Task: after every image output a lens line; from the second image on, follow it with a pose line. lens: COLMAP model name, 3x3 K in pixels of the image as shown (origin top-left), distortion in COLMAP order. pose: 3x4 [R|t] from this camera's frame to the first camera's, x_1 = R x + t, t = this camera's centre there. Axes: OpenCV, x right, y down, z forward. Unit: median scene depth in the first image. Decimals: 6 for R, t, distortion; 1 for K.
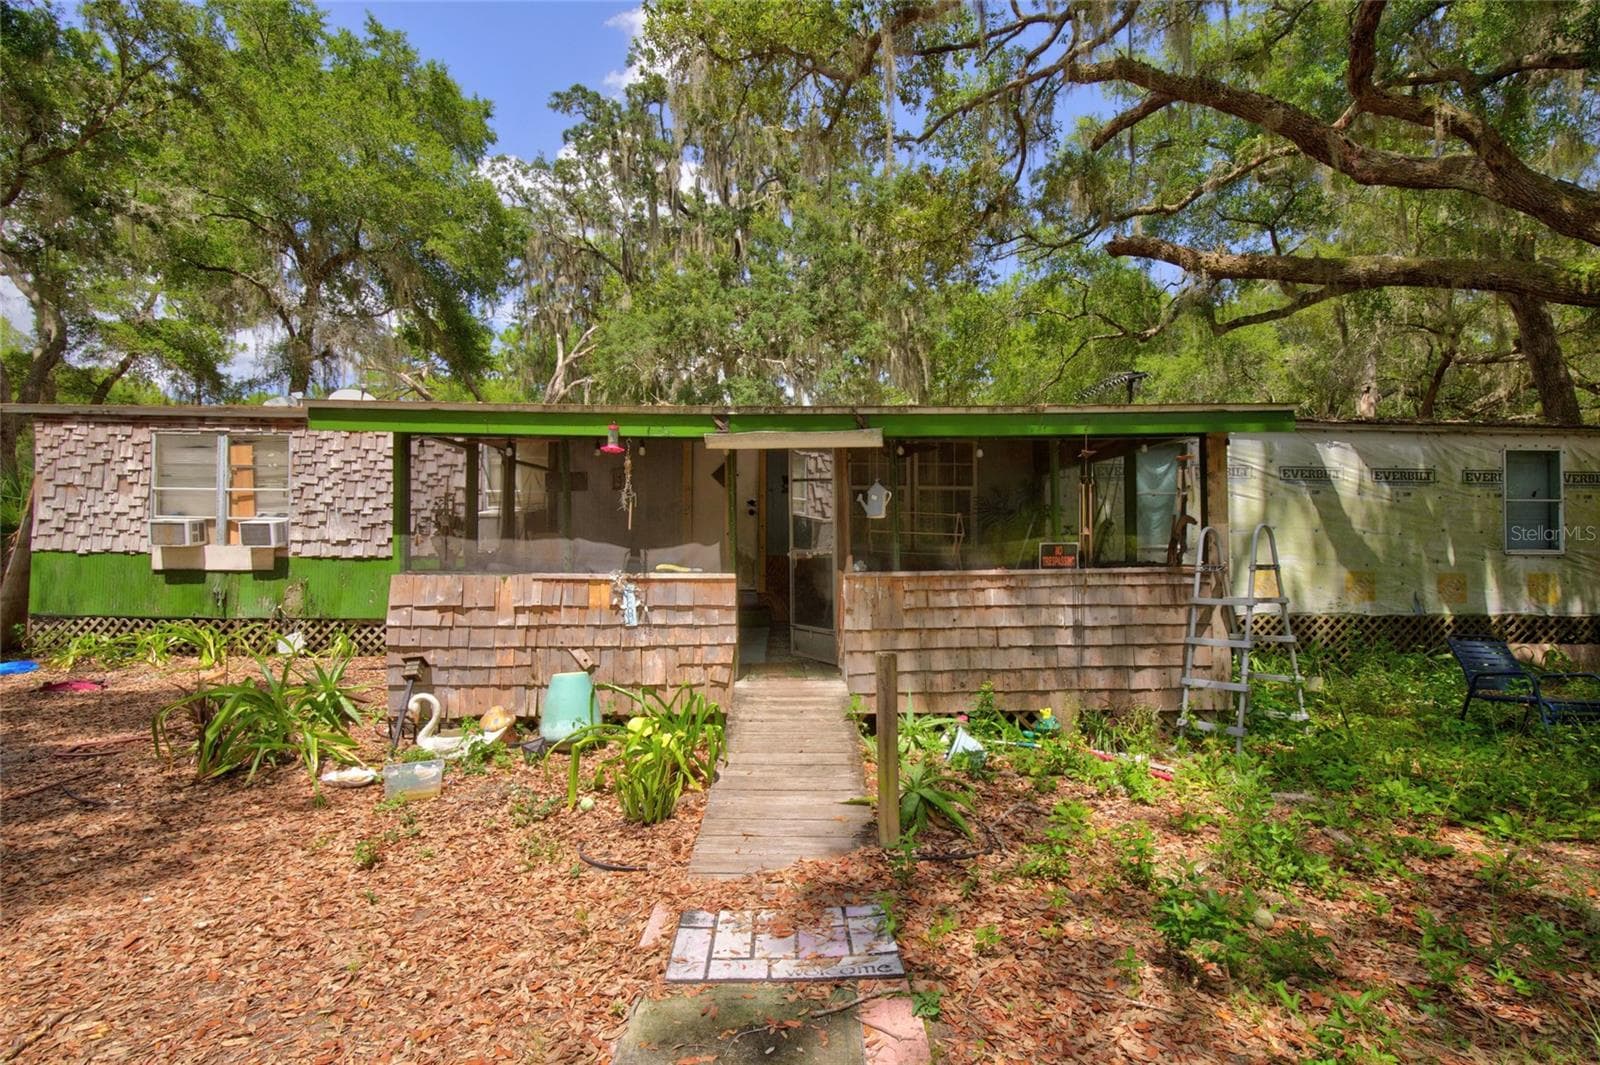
lens RADIAL K [[754.2, 0, 797.2], [0, 754.2, 549.0], [0, 0, 1]] dist [-0.001158, -0.000488]
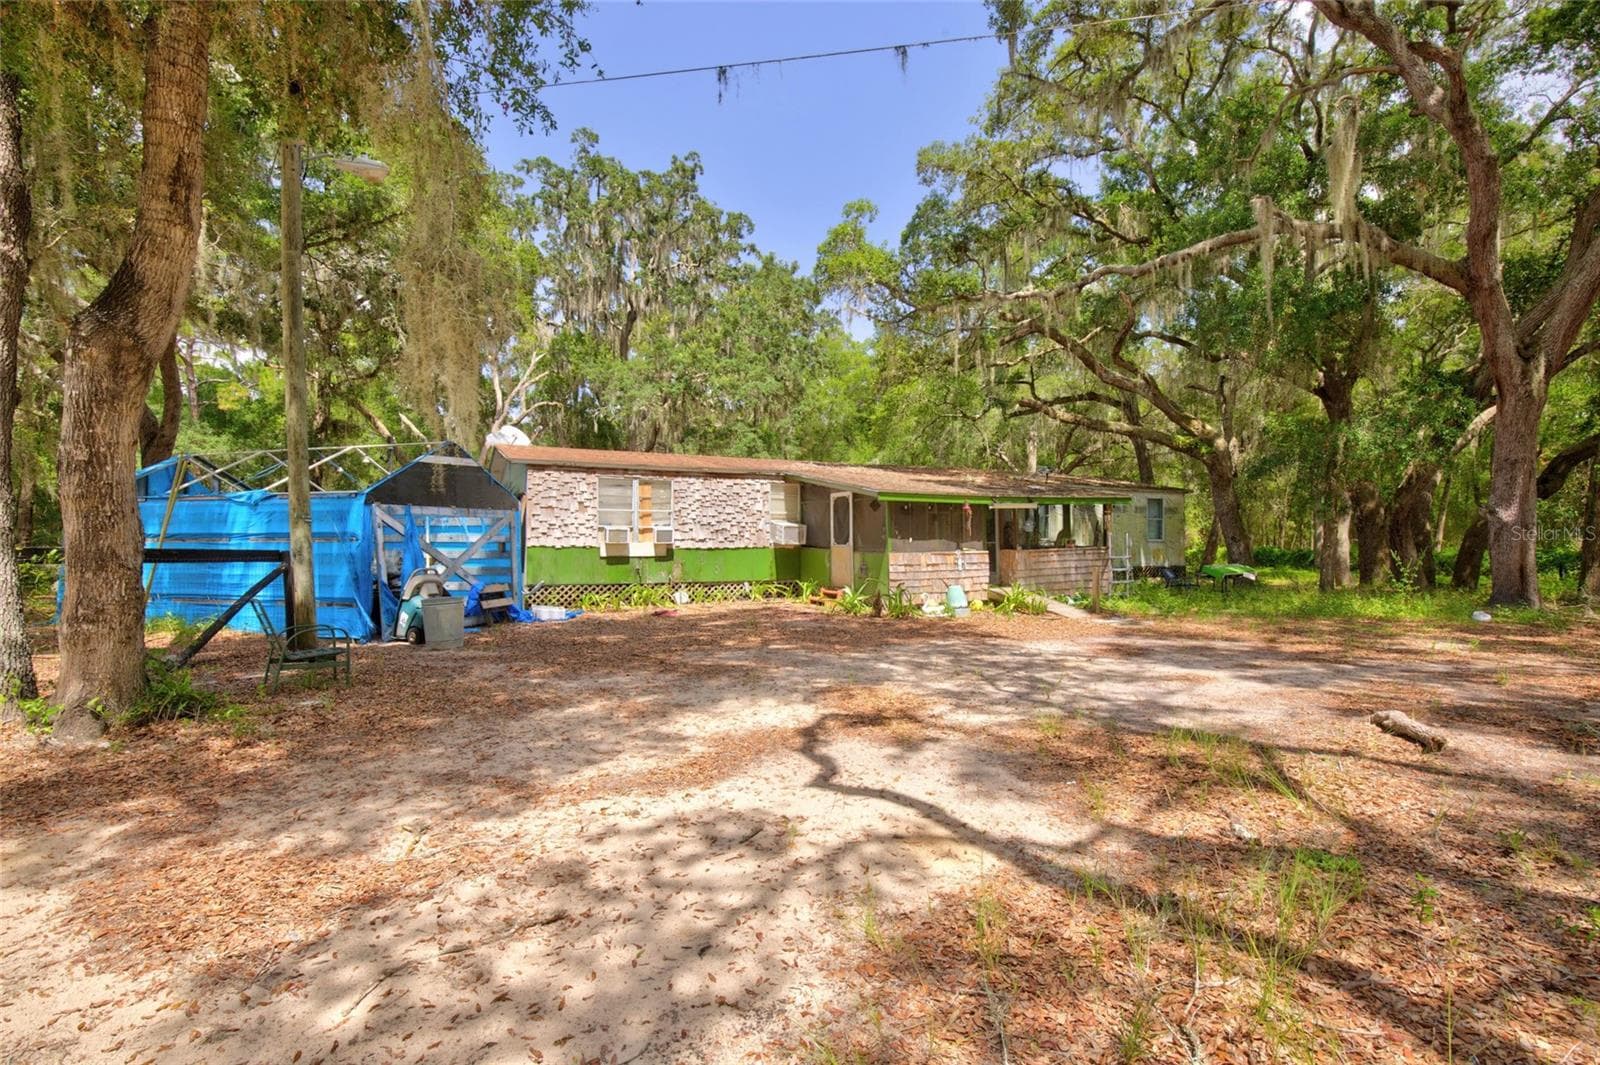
lens RADIAL K [[828.7, 0, 794.9], [0, 828.7, 547.3], [0, 0, 1]] dist [-0.003006, -0.000851]
pose [[0.892338, -0.011890, 0.451211, -1.310200], [0.006332, 0.999884, 0.013827, -0.017791], [-0.451323, -0.009481, 0.892310, -0.890314]]
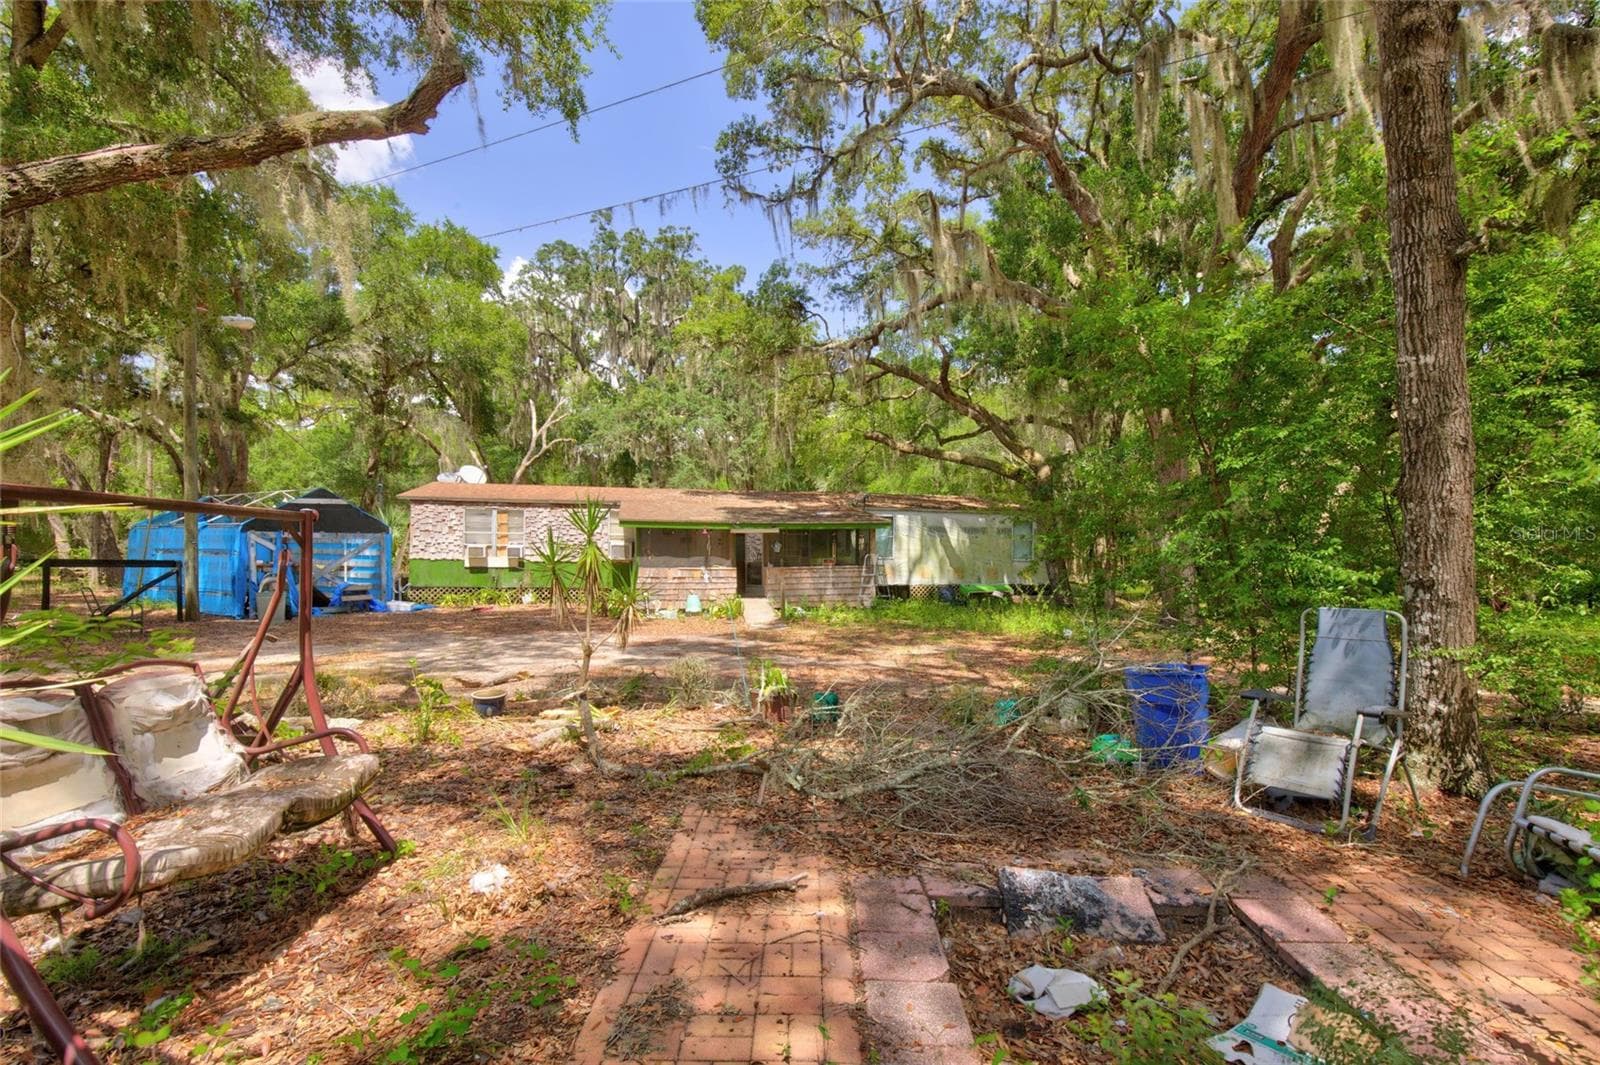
lens RADIAL K [[828.7, 0, 794.9], [0, 828.7, 547.3], [0, 0, 1]] dist [-0.003006, -0.000851]
pose [[0.984859, 0.003767, 0.173317, -0.291844], [-0.003946, 0.999992, 0.000690, -0.039612], [-0.173313, -0.001364, 0.984866, -1.704257]]
